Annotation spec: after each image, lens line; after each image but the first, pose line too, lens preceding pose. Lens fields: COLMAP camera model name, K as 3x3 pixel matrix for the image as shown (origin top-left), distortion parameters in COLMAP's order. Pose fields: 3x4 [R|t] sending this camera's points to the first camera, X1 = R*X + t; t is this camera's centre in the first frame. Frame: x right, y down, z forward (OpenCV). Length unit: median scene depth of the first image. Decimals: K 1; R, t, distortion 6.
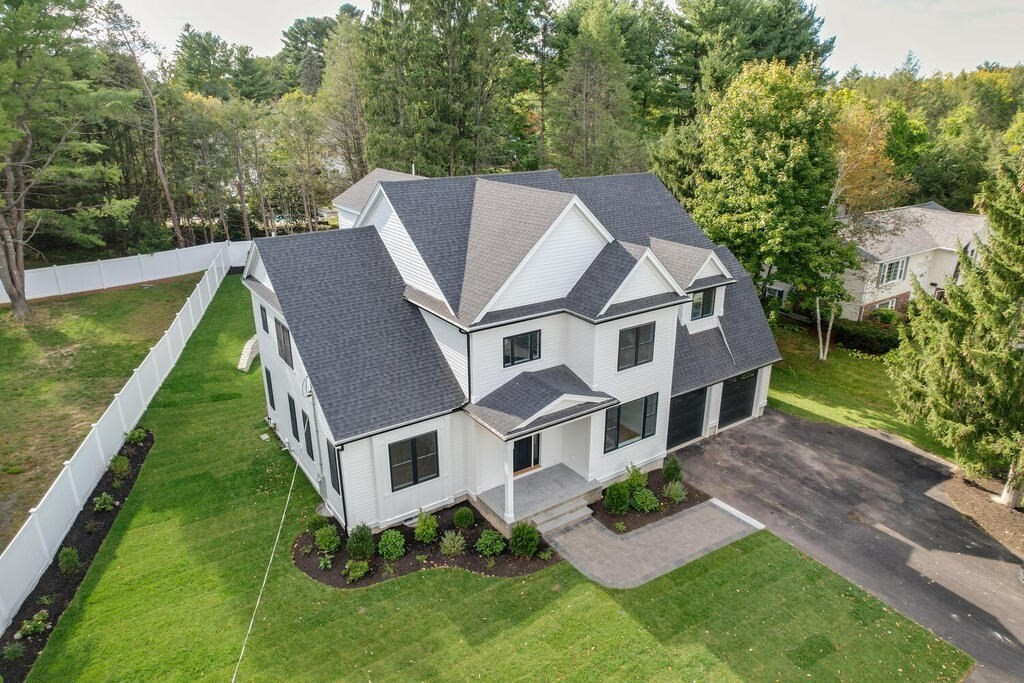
lens RADIAL K [[631.6, 0, 512.0], [0, 631.6, 341.5], [0, 0, 1]] dist [0.000256, 0.000088]
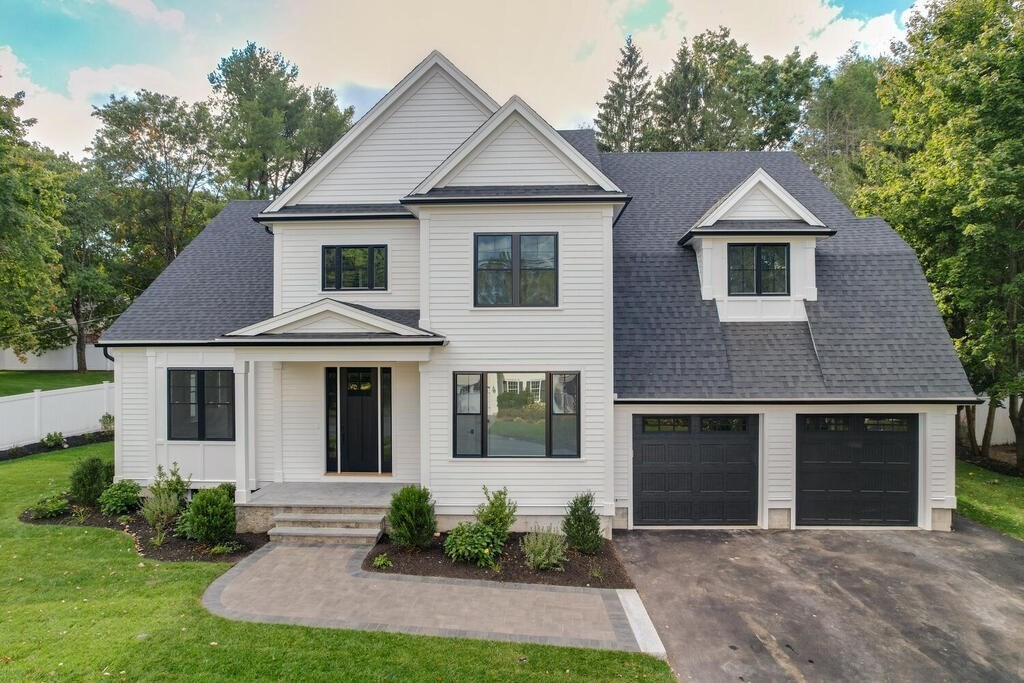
lens RADIAL K [[606.0, 0, 512.0], [0, 606.0, 341.5], [0, 0, 1]] dist [-0.004726, -0.000971]
pose [[0.801783, -0.002595, -0.597610, 0.484225], [-0.202406, 0.939710, -0.275638, 0.206383], [0.562295, 0.341962, 0.752918, 0.537561]]
